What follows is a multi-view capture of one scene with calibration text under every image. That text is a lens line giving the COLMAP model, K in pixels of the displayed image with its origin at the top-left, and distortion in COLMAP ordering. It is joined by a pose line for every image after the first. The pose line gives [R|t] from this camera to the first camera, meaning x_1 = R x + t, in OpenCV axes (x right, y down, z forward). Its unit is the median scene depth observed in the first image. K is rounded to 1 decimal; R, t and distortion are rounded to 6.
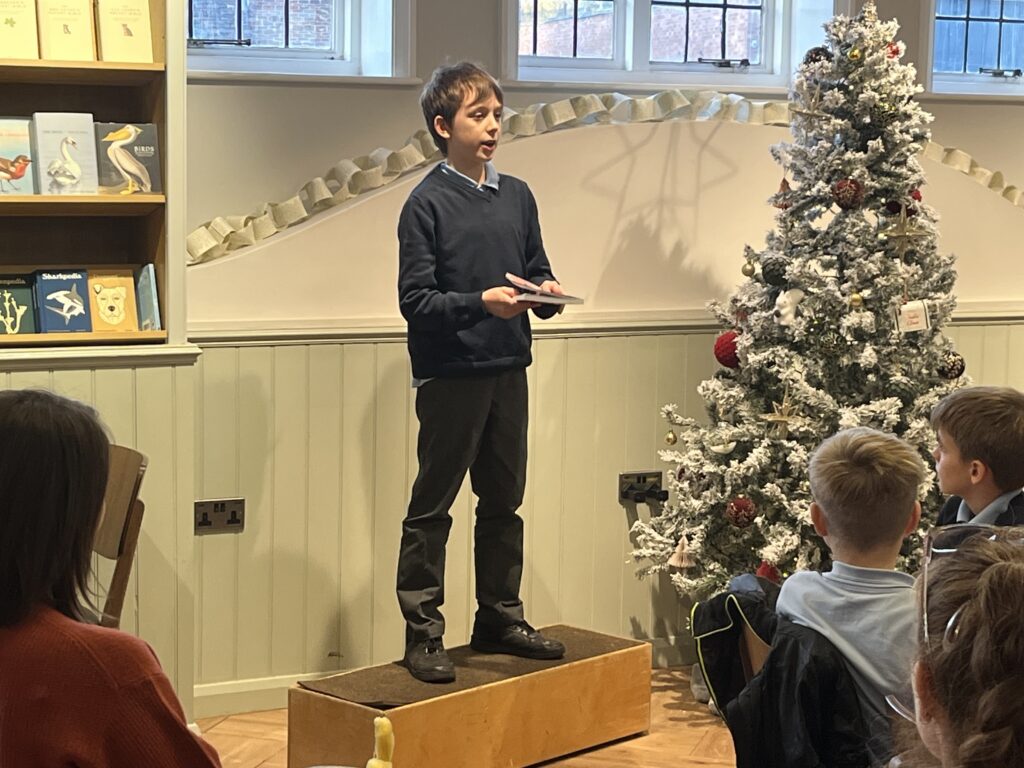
lens RADIAL K [[2134.6, 0, 512.0], [0, 2134.6, 384.0], [0, 0, 1]] dist [0.179550, -0.595126]
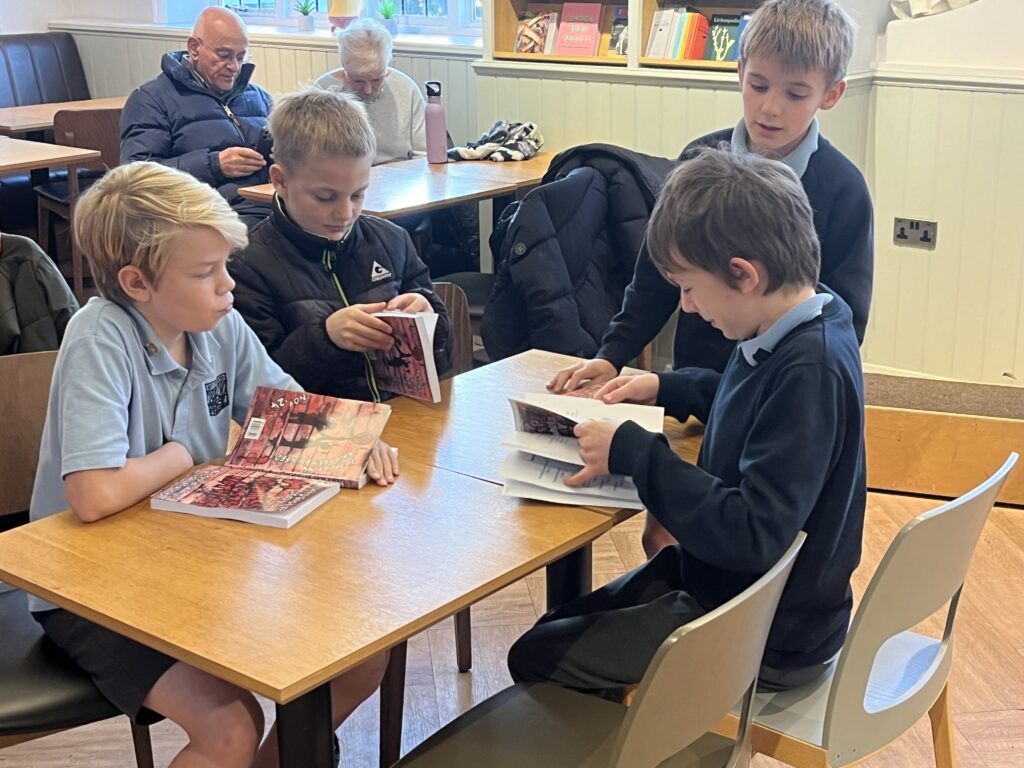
lens RADIAL K [[1505.6, 0, 512.0], [0, 1505.6, 384.0], [0, 0, 1]] dist [0.028189, -0.003216]
pose [[0.391879, 0.245035, -0.886786, 0.536459], [-0.091502, 0.969481, 0.227449, -0.026967], [0.915455, -0.007990, 0.402341, 0.454584]]
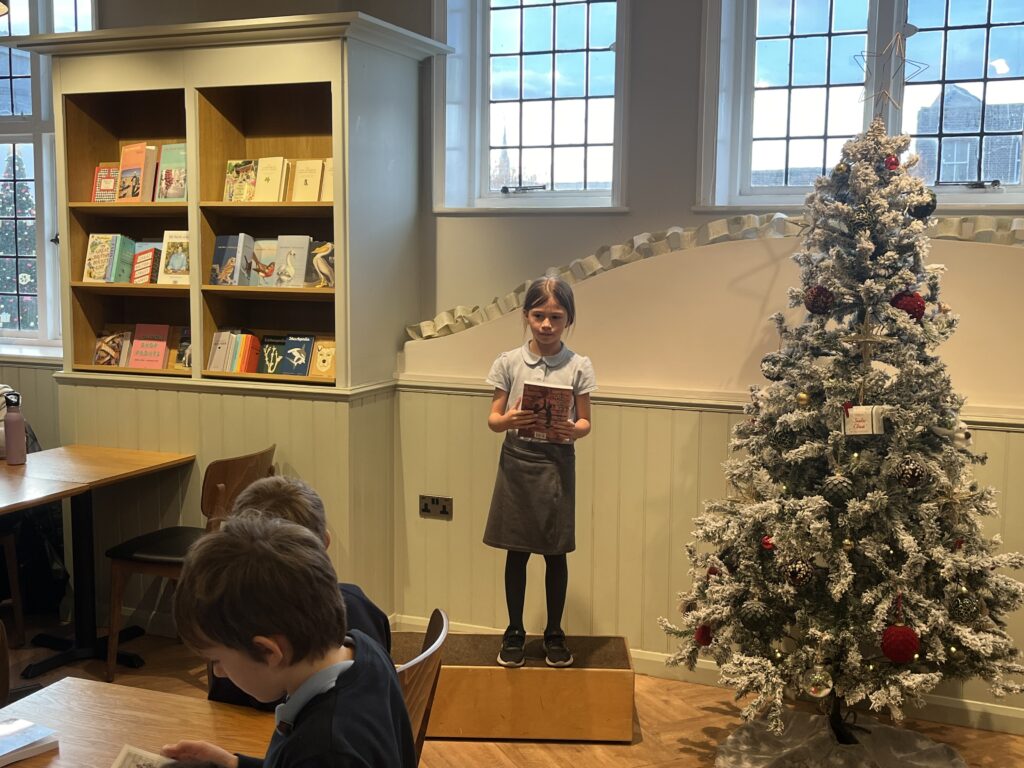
lens RADIAL K [[1149.8, 0, 516.5], [0, 1149.8, 381.0], [0, 0, 1]] dist [0.107927, -0.294356]
pose [[0.661935, 0.075282, -0.745772, 0.483249], [-0.087305, 0.995915, 0.023042, -0.047967], [0.744460, 0.049857, 0.665803, 0.505307]]
